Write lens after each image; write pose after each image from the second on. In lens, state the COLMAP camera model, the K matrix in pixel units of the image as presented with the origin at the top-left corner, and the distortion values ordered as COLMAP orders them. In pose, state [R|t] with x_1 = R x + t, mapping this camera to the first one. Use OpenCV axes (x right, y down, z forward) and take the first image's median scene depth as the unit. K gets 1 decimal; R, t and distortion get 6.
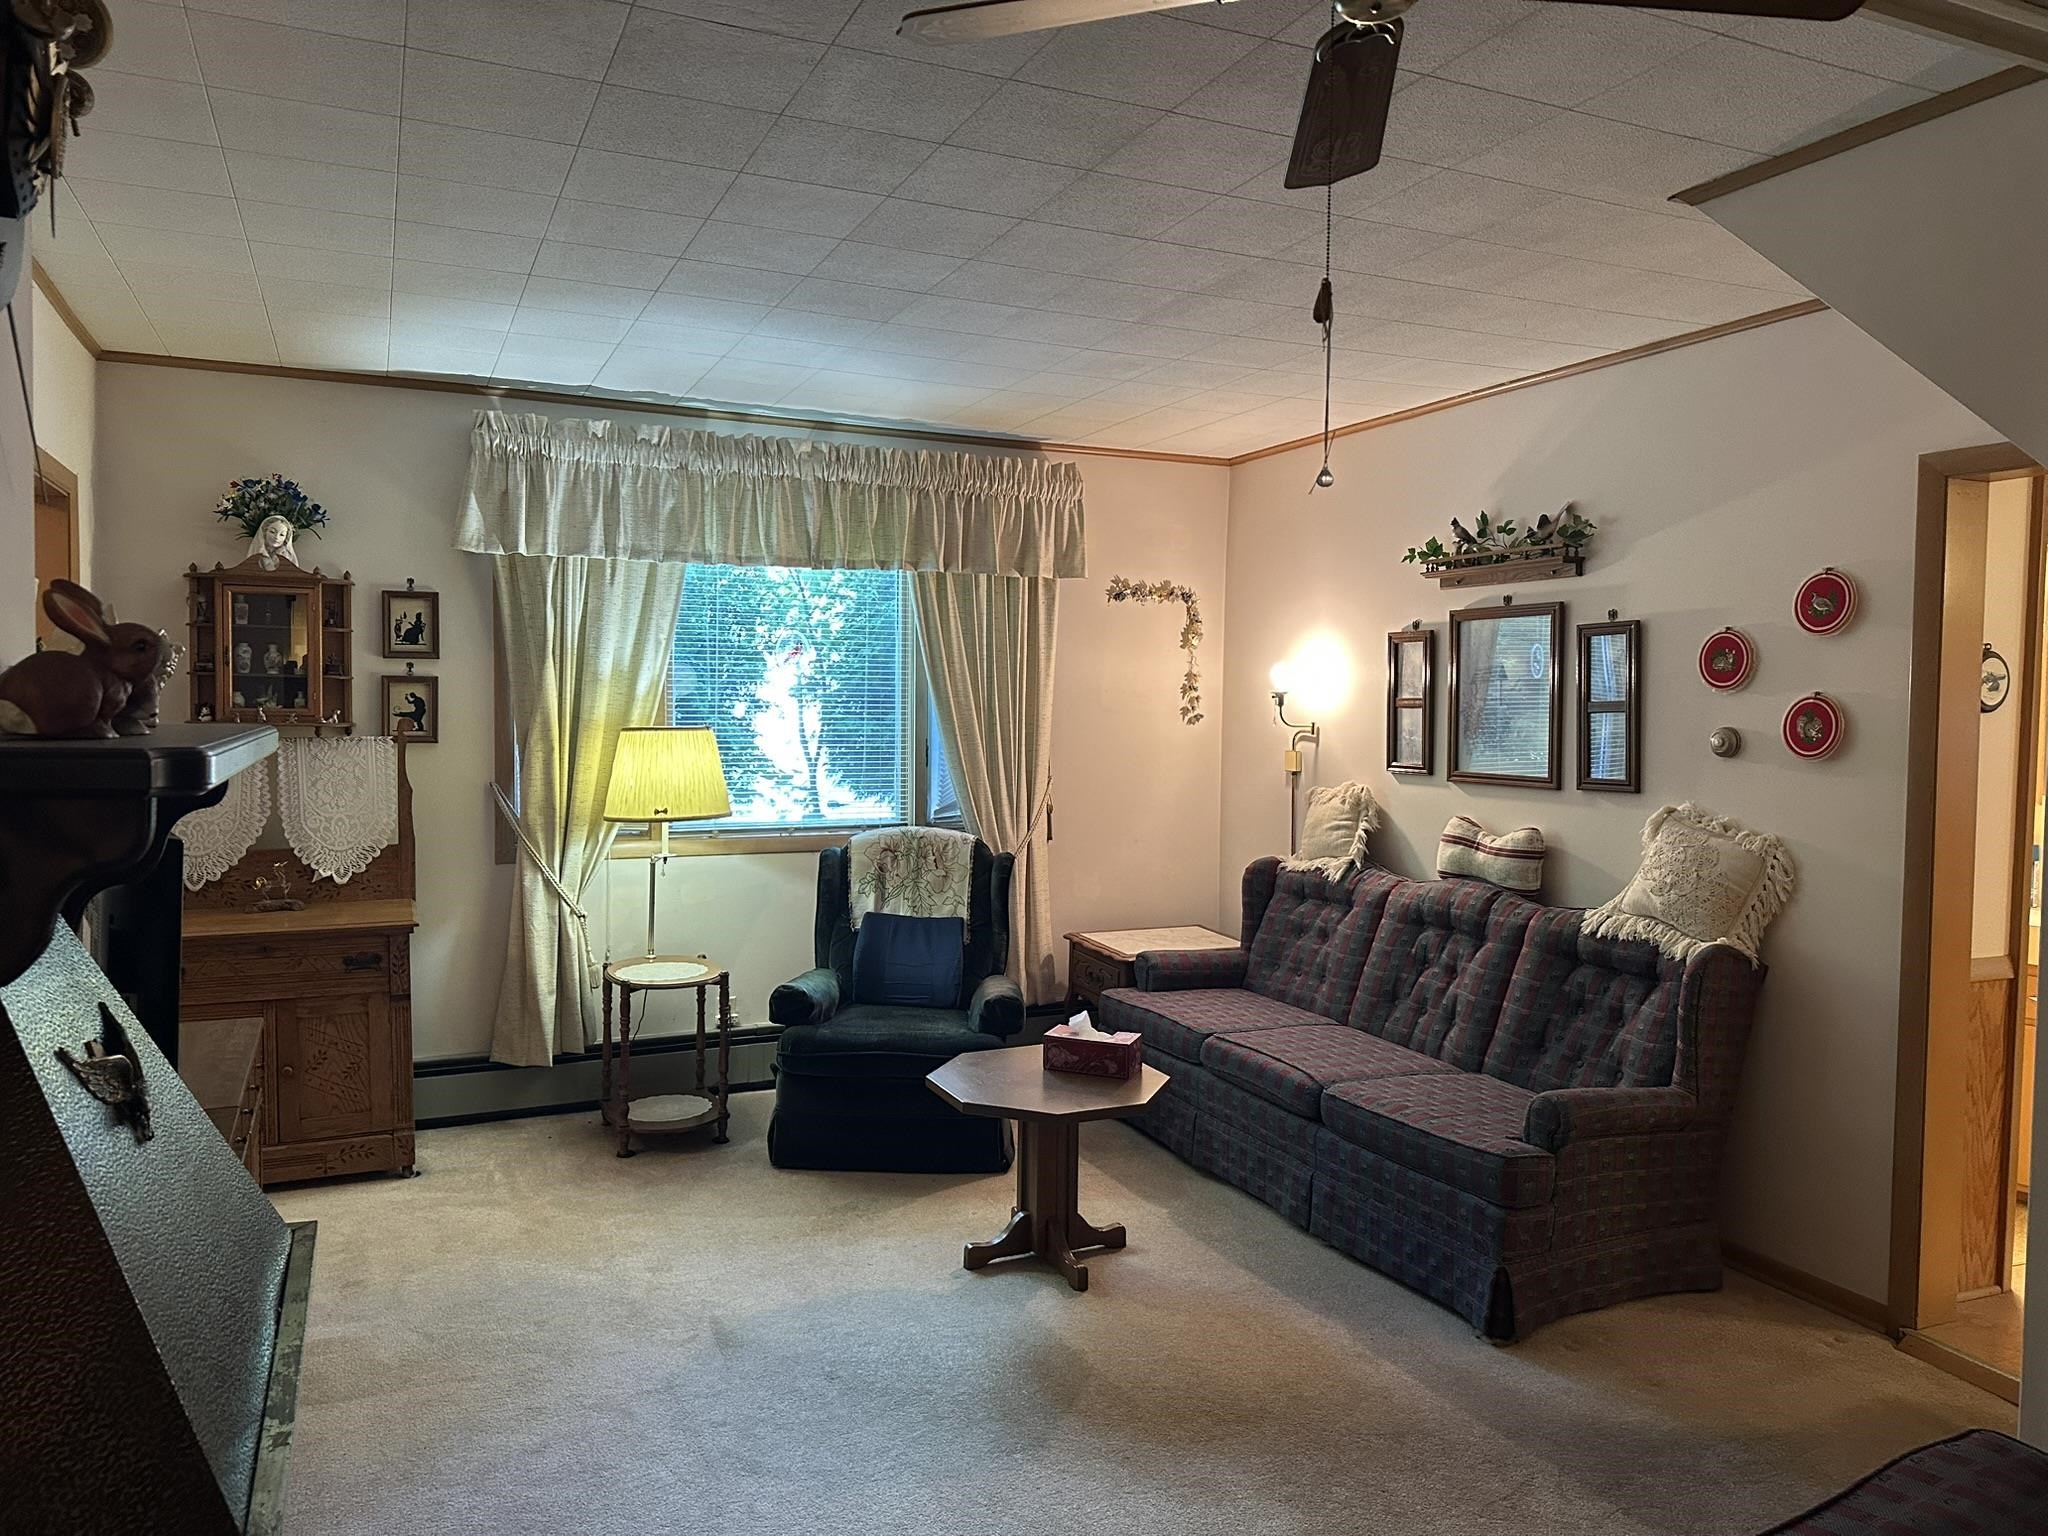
lens RADIAL K [[1429.4, 0, 1027.6], [0, 1429.4, 754.4], [0, 0, 1]] dist [0.085309, -0.102993]
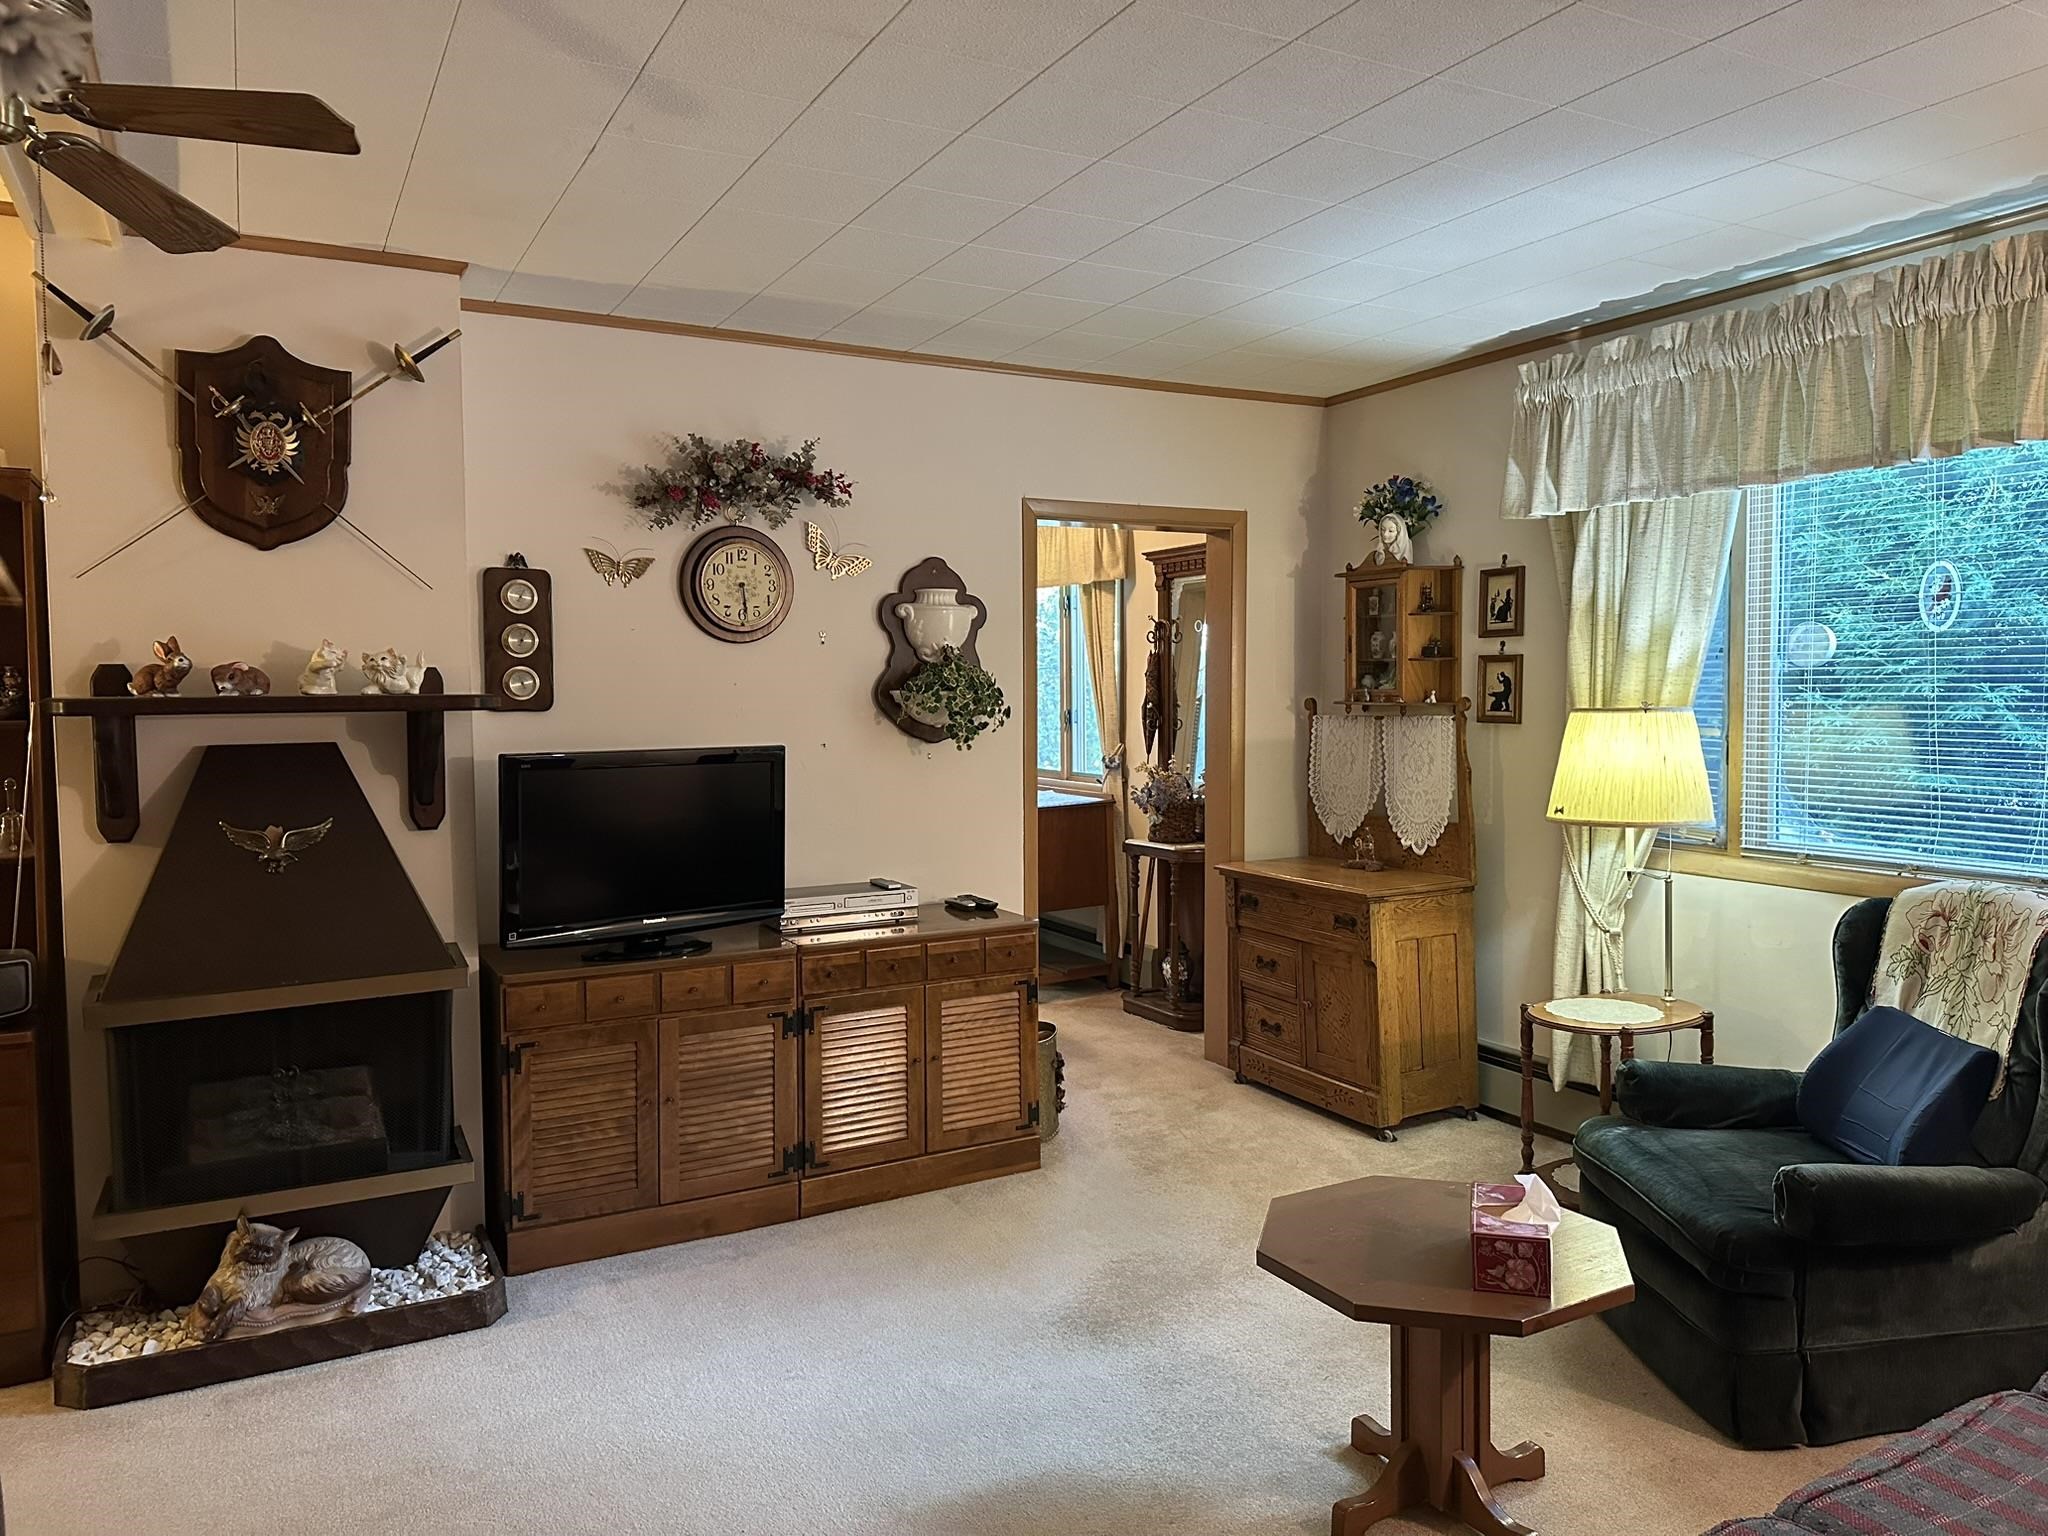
lens RADIAL K [[1429.4, 0, 1030.6], [0, 1429.4, 749.5], [0, 0, 1]] dist [0.085309, -0.102993]
pose [[0.051721, 0.033088, -0.998113, 0.536491], [-0.034265, 0.998921, 0.031339, -0.009894], [0.998074, 0.032579, 0.052799, 0.635372]]
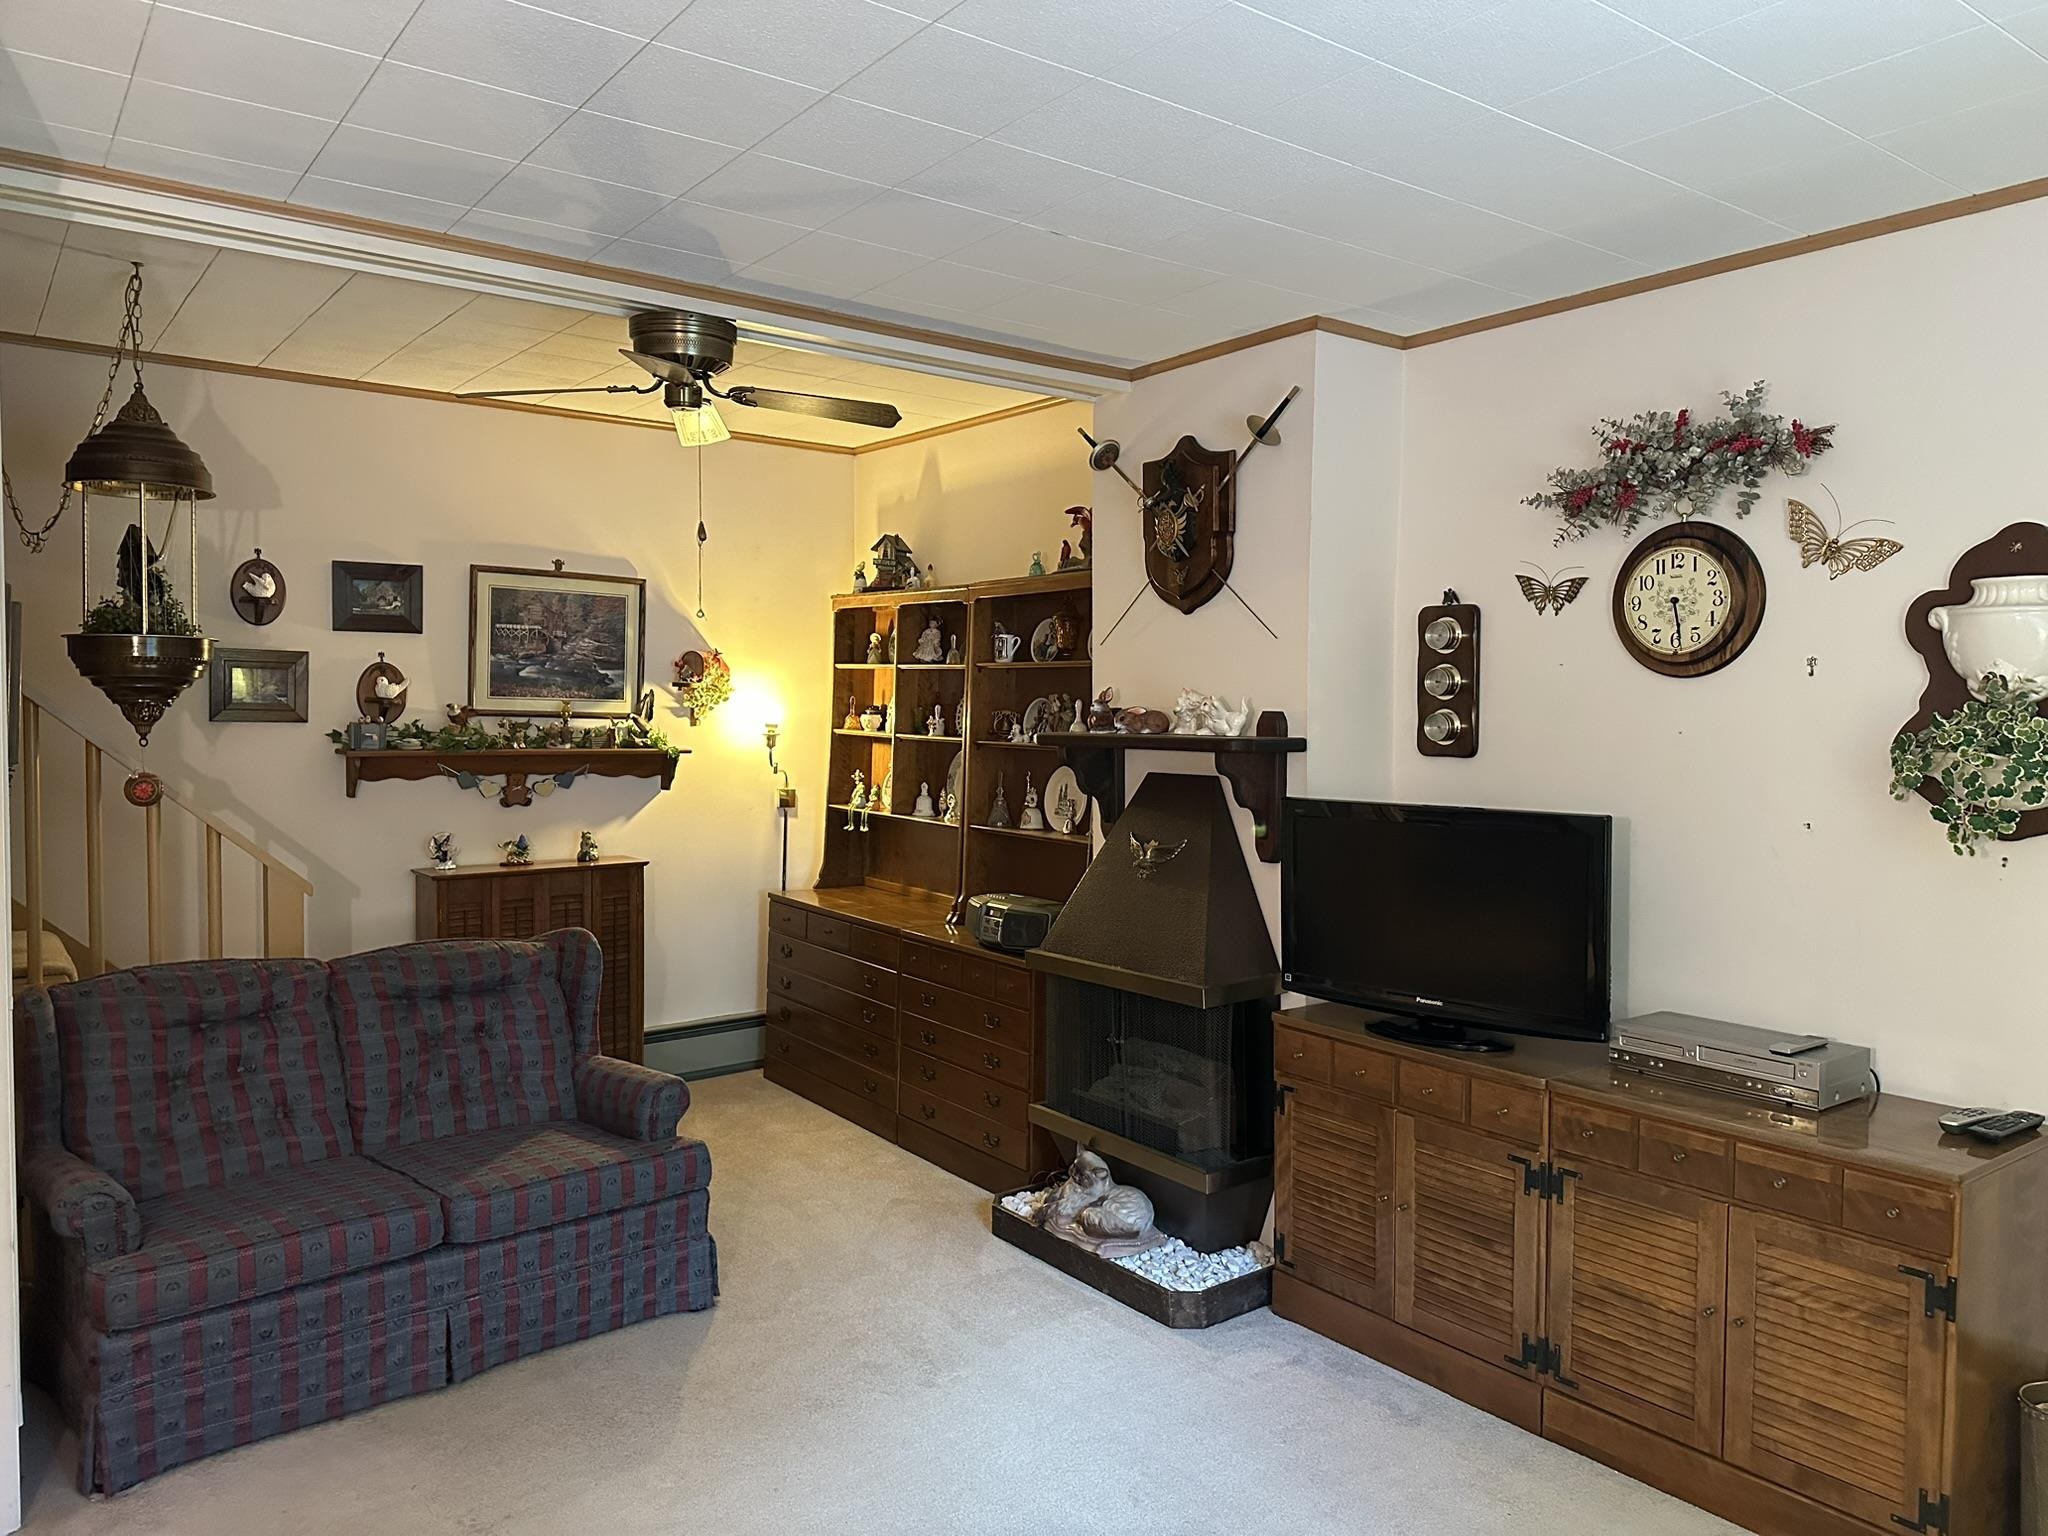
lens RADIAL K [[1429.4, 0, 1014.8], [0, 1429.4, 754.3], [0, 0, 1]] dist [0.085309, -0.102993]
pose [[-0.982464, -0.007575, -0.186299, 0.085535], [-0.021546, 0.997093, 0.073081, -0.047296], [0.185204, 0.075814, -0.979771, 1.086134]]
